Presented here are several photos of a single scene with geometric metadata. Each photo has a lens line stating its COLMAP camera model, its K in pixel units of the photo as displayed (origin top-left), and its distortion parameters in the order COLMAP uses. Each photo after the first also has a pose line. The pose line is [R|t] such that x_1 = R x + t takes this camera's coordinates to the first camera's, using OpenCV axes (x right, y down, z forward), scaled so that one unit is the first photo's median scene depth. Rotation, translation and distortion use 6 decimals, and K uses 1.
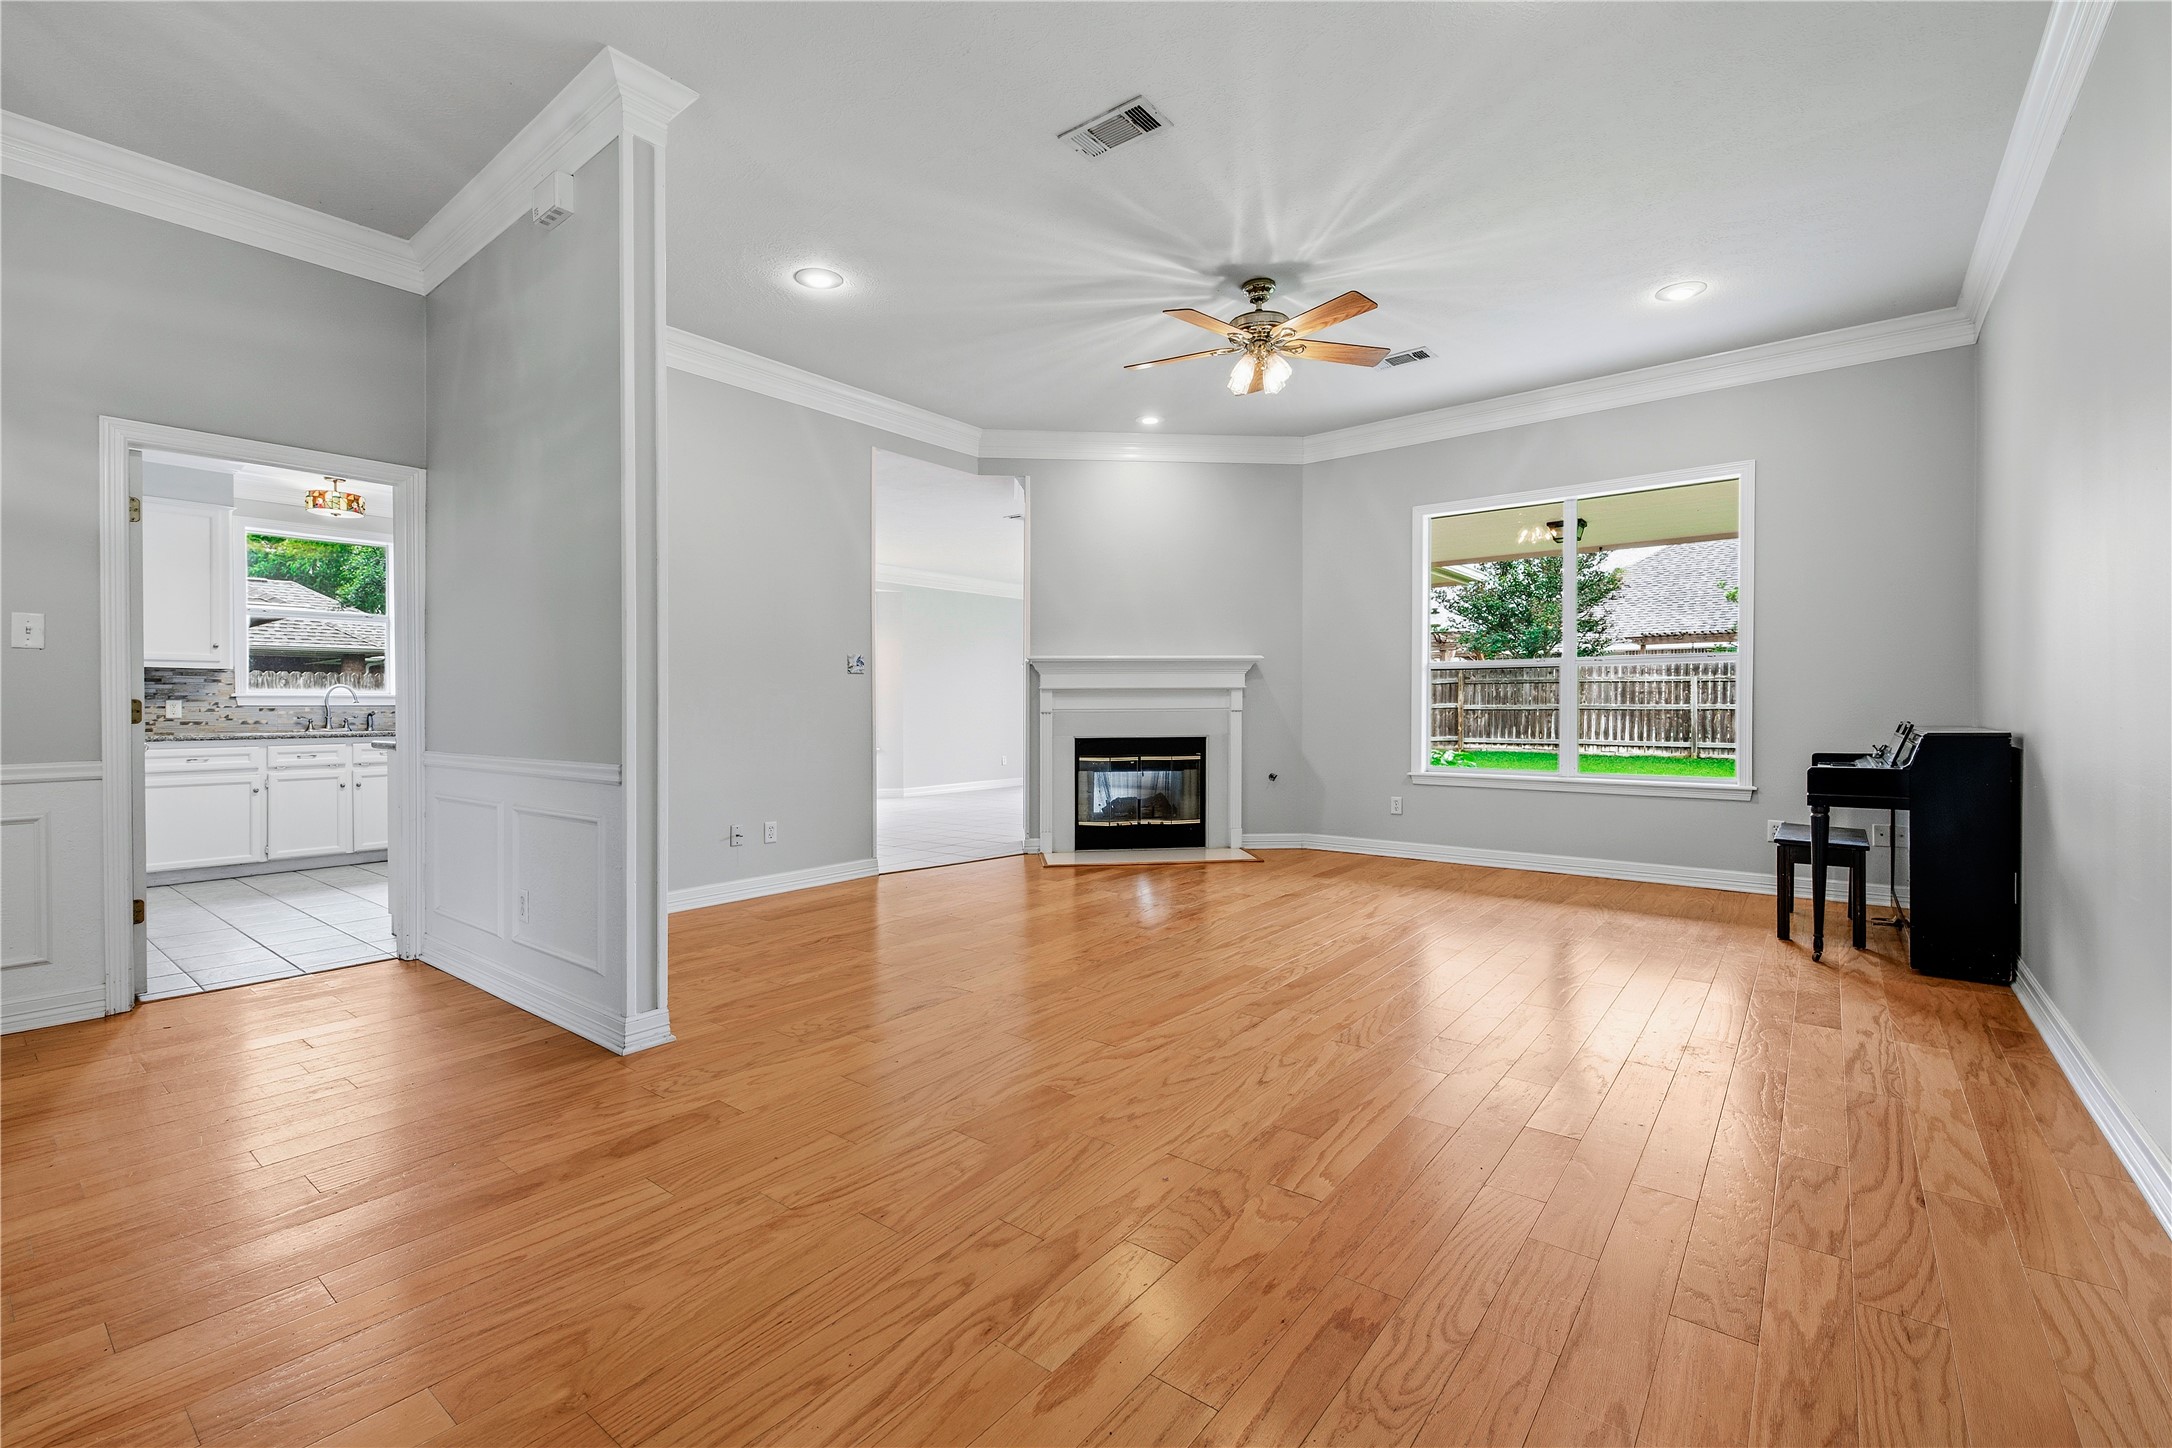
lens RADIAL K [[932.9, 0, 1079.1], [0, 932.9, 712.0], [0, 0, 1]] dist [0.009651, -0.001574]
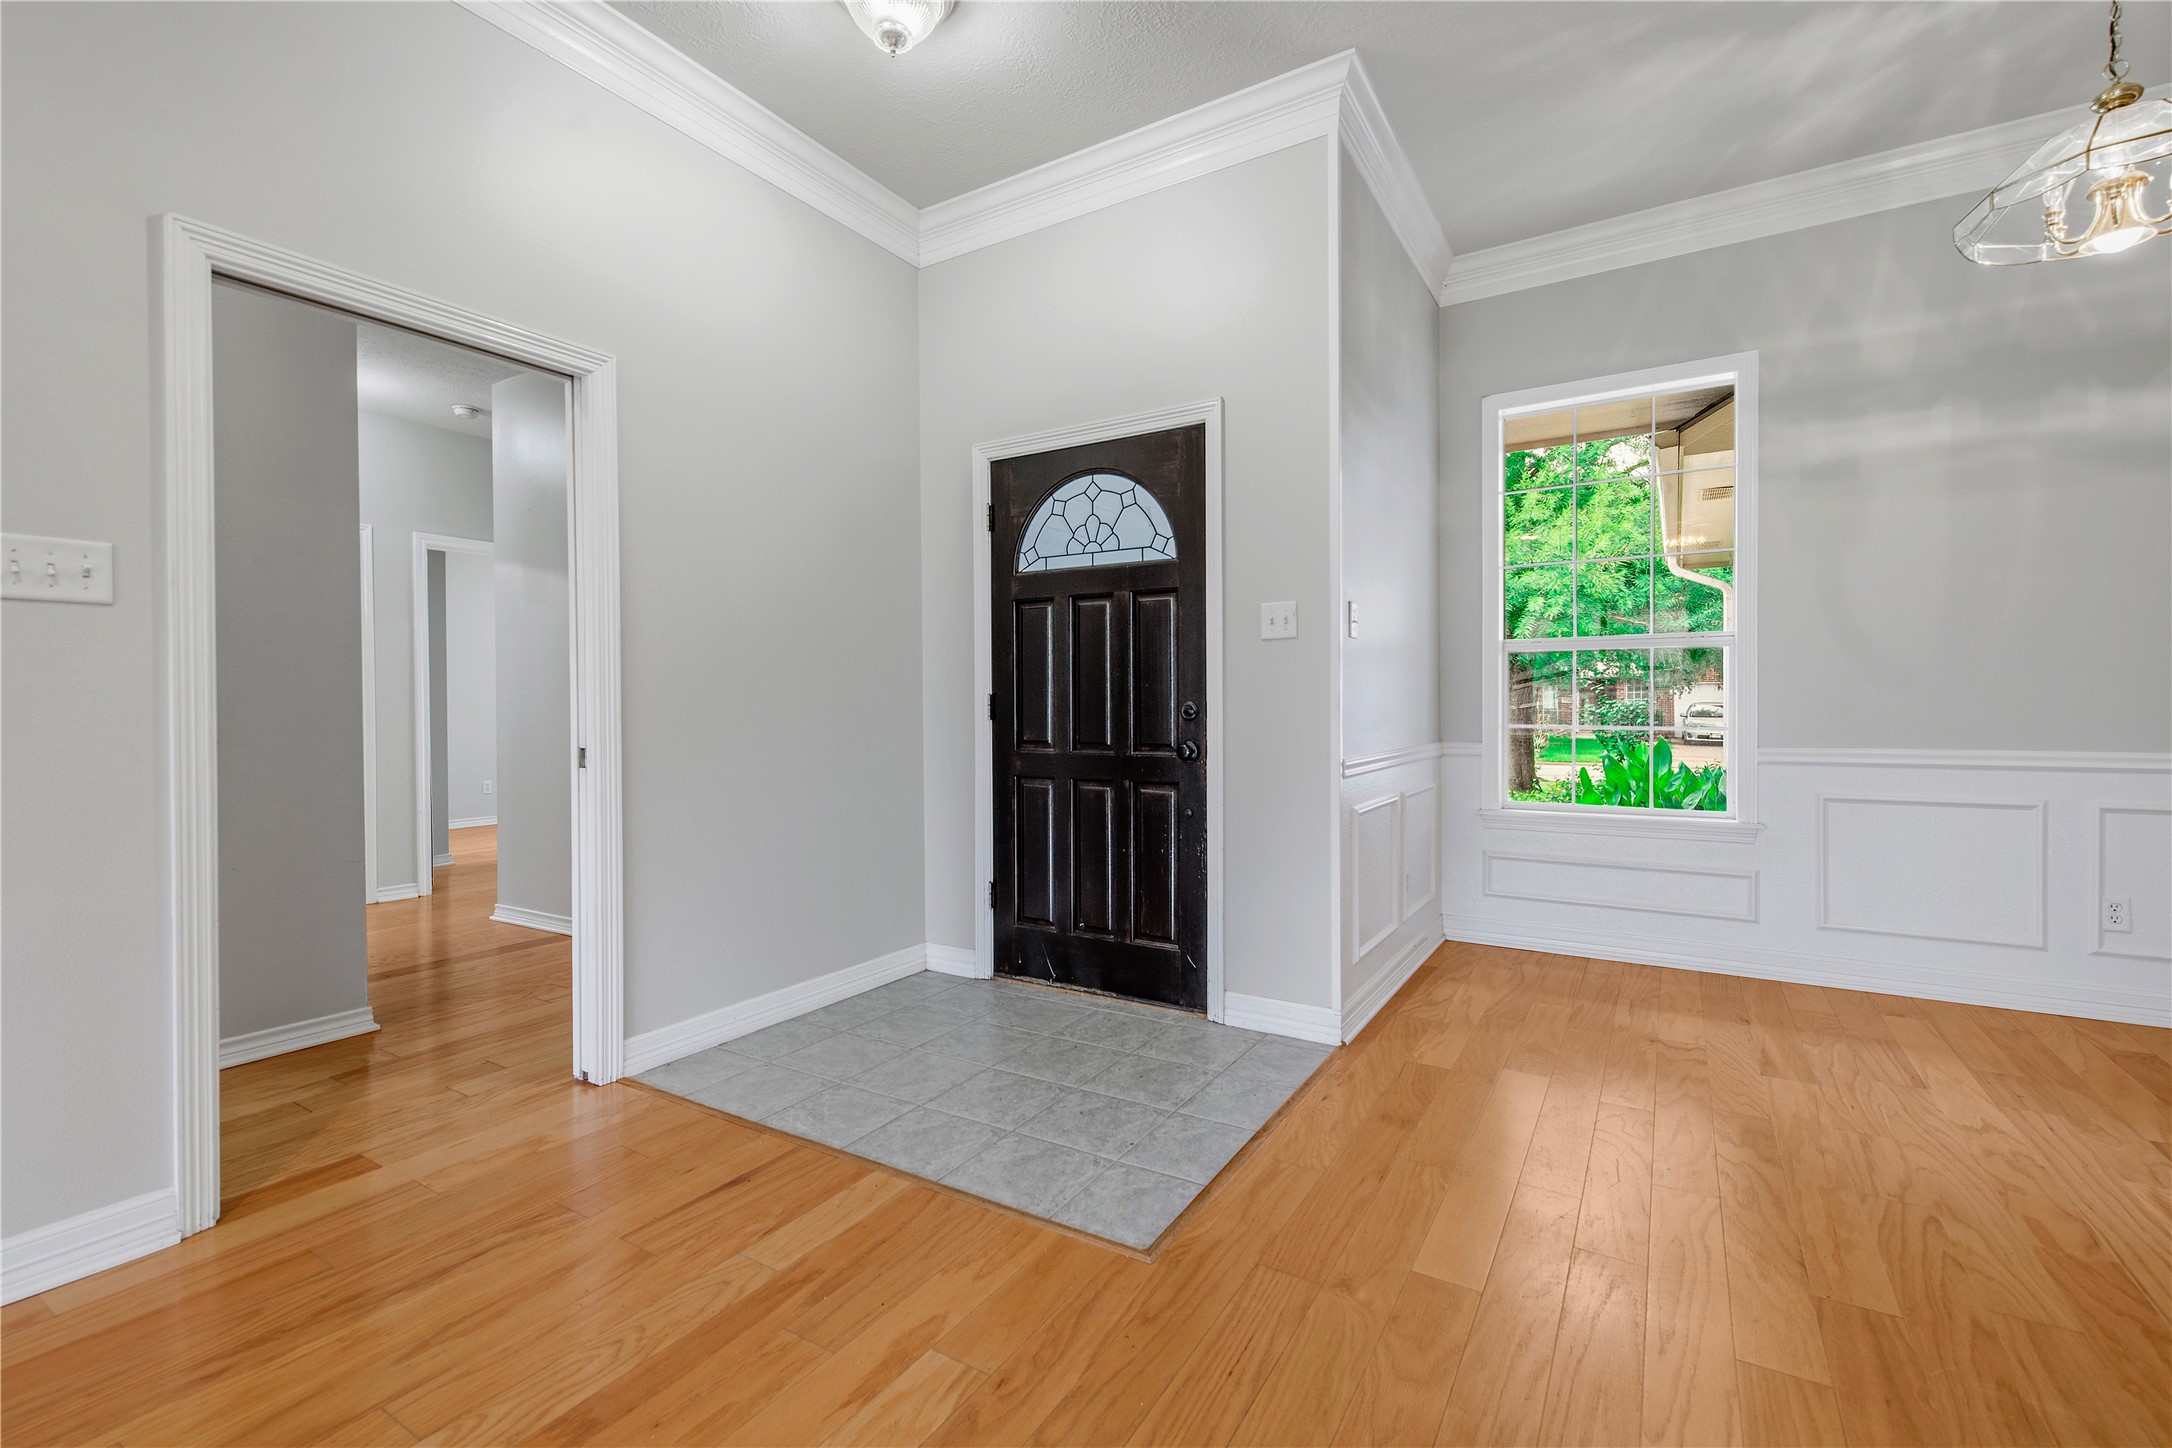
lens RADIAL K [[932.9, 0, 1087.5], [0, 932.9, 719.3], [0, 0, 1]] dist [0.009651, -0.001574]
pose [[-0.992623, 0.014657, -0.120356, -0.082584], [0.013719, 0.999869, 0.008624, 0.001745], [0.120467, 0.006910, -0.992693, 1.958762]]
